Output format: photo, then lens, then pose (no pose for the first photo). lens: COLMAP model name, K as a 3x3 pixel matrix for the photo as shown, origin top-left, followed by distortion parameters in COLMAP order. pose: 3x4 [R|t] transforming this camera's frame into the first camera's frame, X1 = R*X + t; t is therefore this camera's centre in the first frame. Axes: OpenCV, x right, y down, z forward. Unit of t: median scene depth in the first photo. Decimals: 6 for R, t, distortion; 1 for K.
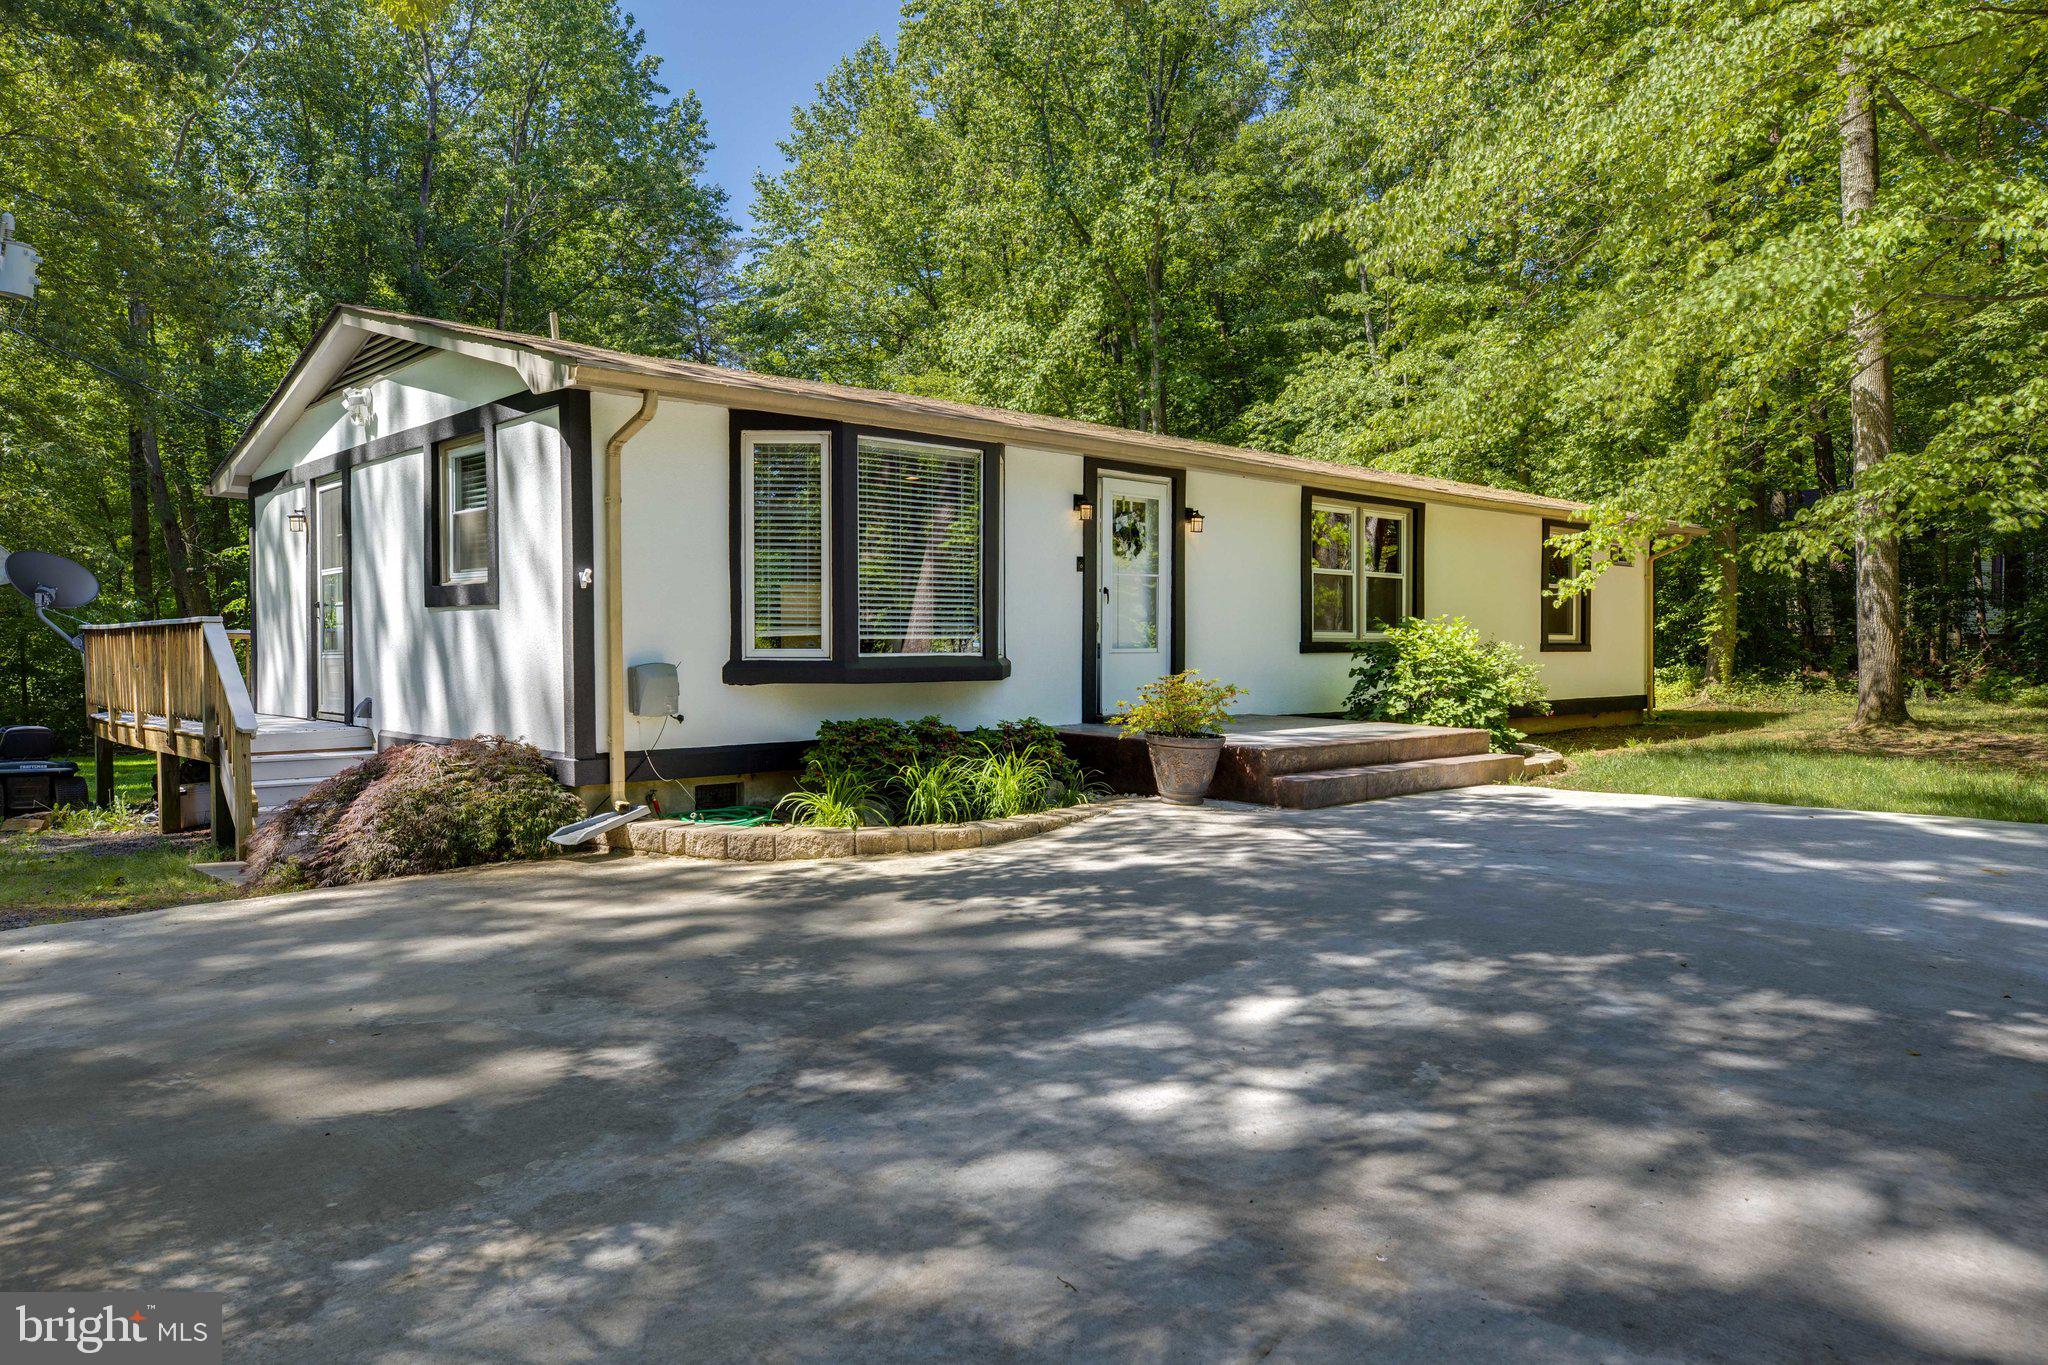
lens RADIAL K [[1381.9, 0, 1023.9], [0, 1381.9, 648.6], [0, 0, 1]] dist [0.001162, -0.000184]
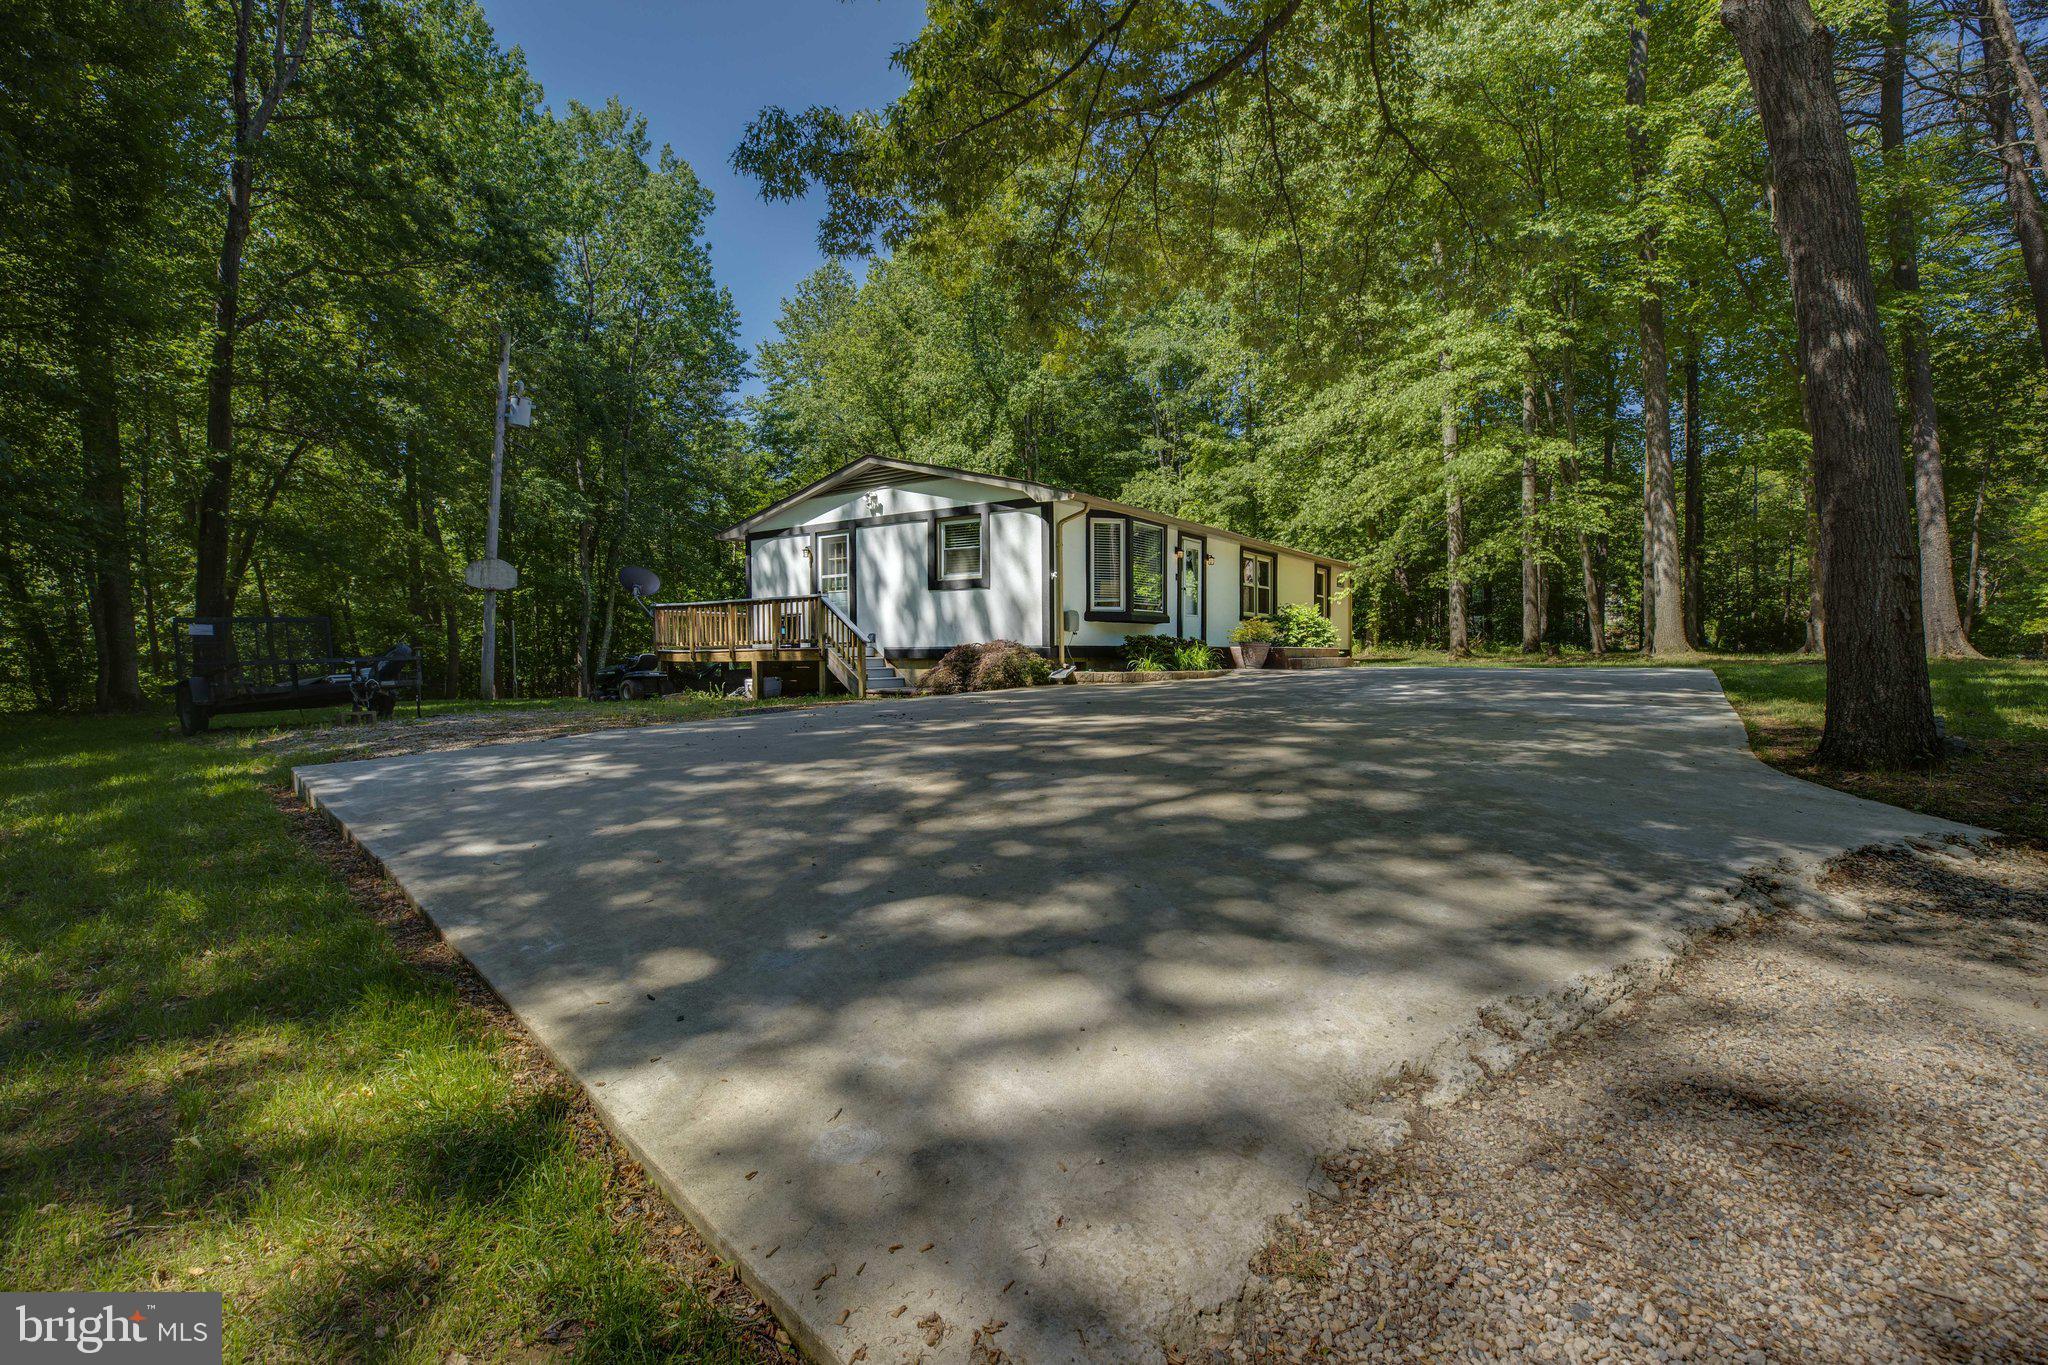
lens RADIAL K [[948.3, 0, 1025.0], [0, 948.3, 652.0], [0, 0, 1]] dist [-0.032328, 0.008793]
pose [[0.980726, -0.002163, 0.195376, -0.511044], [0.002855, 0.999991, -0.003259, 0.067880], [-0.195367, 0.003754, 0.980723, -0.496002]]
